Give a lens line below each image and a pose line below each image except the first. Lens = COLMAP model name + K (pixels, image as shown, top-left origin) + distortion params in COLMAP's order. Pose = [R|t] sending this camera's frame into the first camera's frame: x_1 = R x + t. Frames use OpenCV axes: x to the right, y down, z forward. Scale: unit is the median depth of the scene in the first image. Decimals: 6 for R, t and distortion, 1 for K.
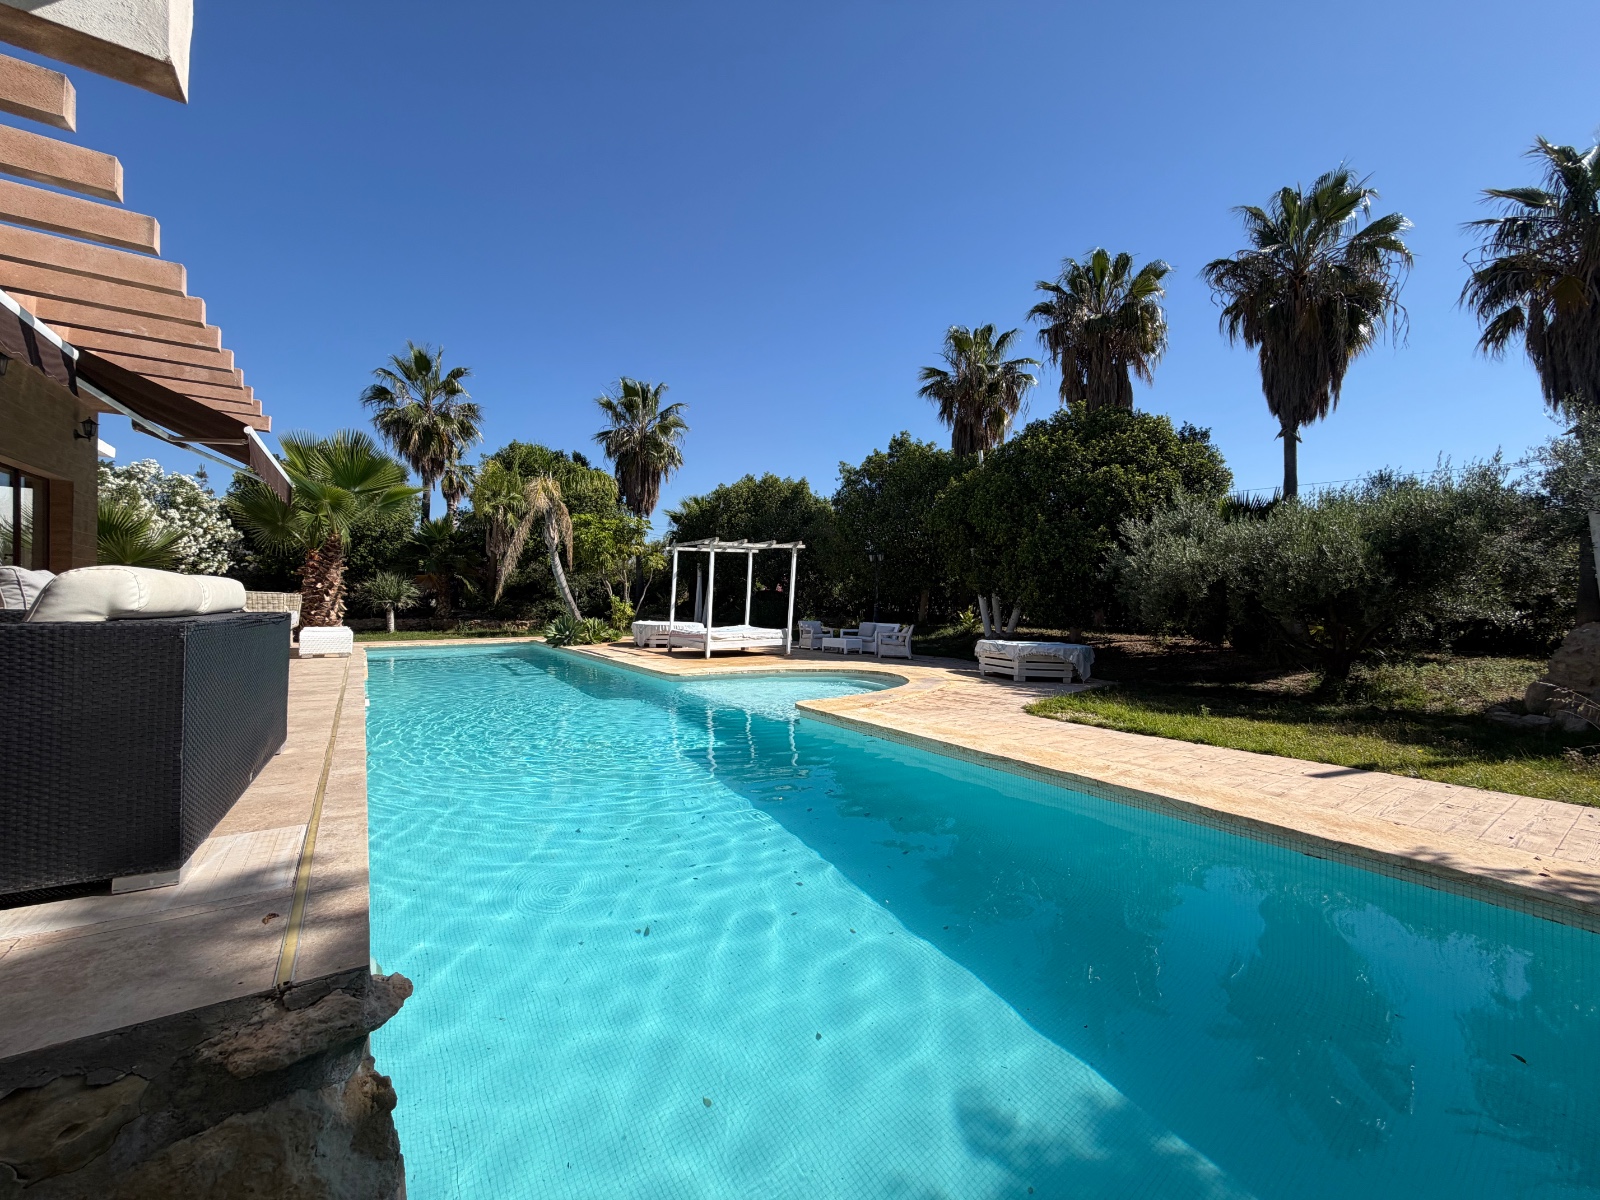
lens RADIAL K [[639.1, 0, 796.4], [0, 639.1, 599.8], [0, 0, 1]] dist [-0.000059, -0.000079]
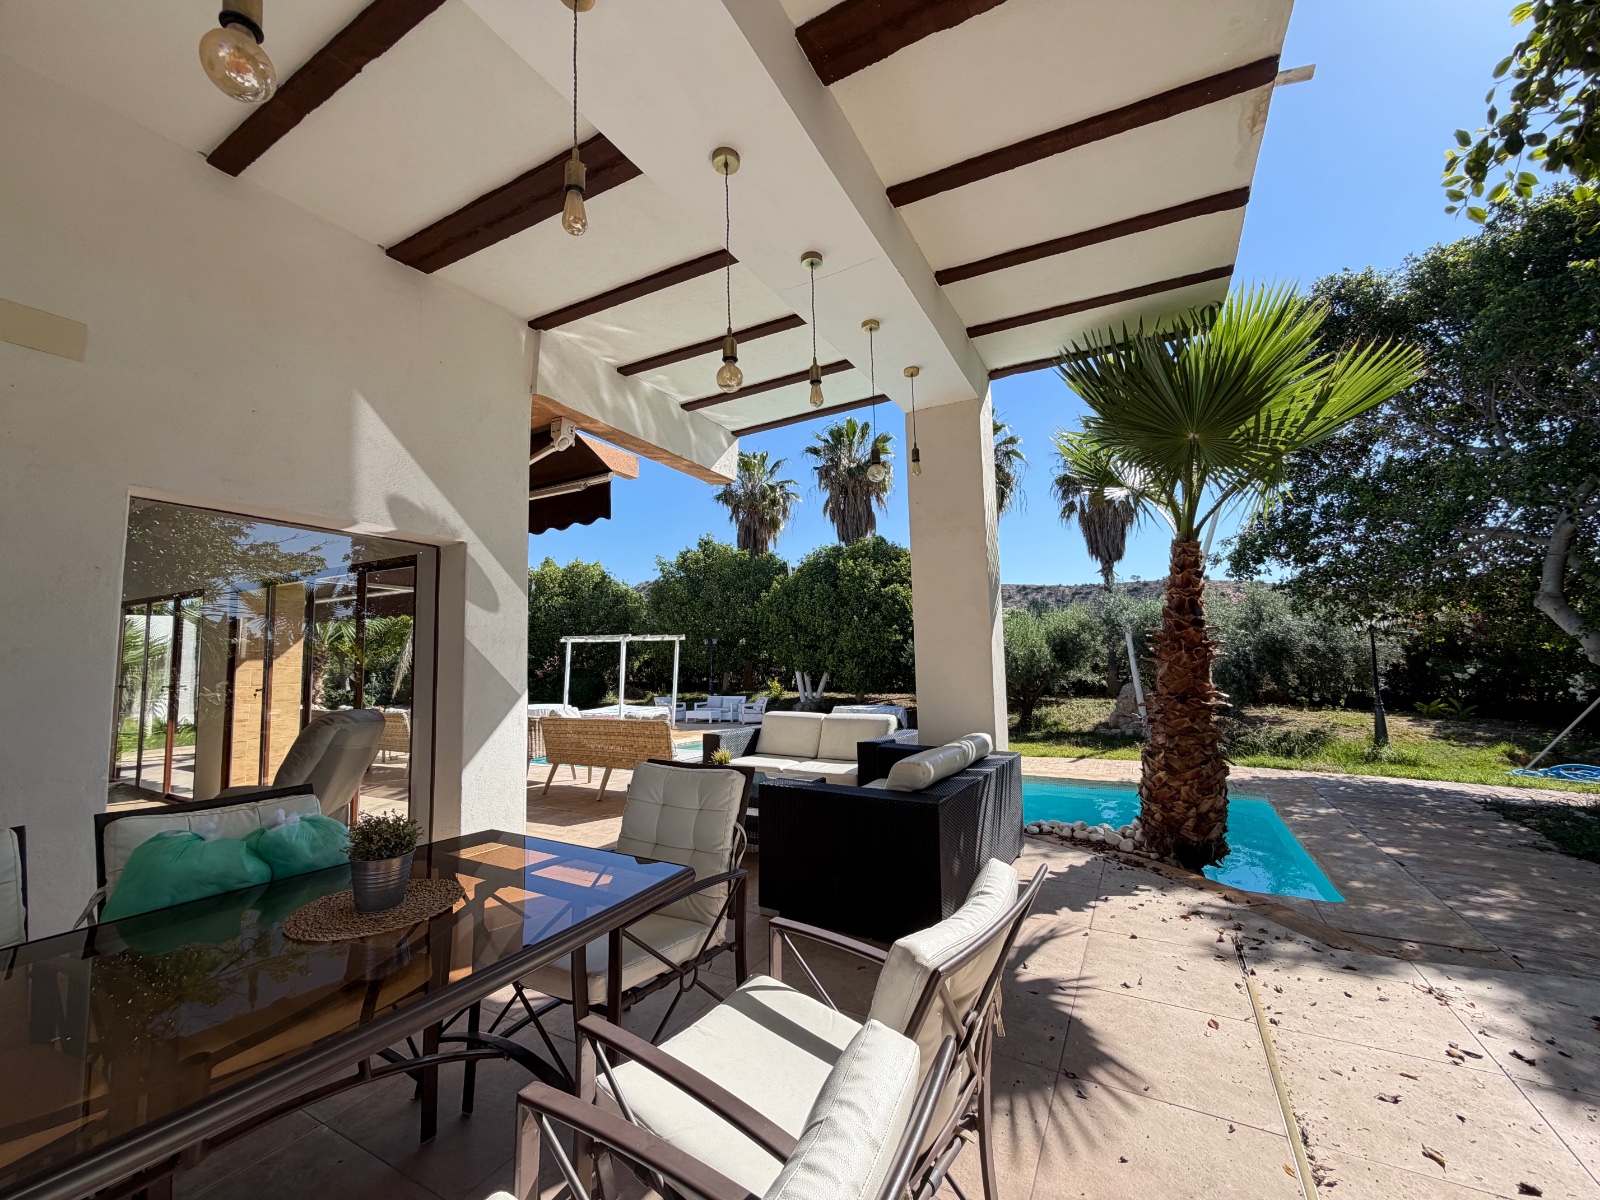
lens RADIAL K [[639.1, 0, 793.0], [0, 639.1, 607.2], [0, 0, 1]] dist [-0.000059, -0.000079]
pose [[0.893911, 0.008306, 0.448168, -0.254897], [0.028569, 0.996740, -0.075457, -0.031150], [-0.447333, 0.080256, 0.890759, -0.149281]]
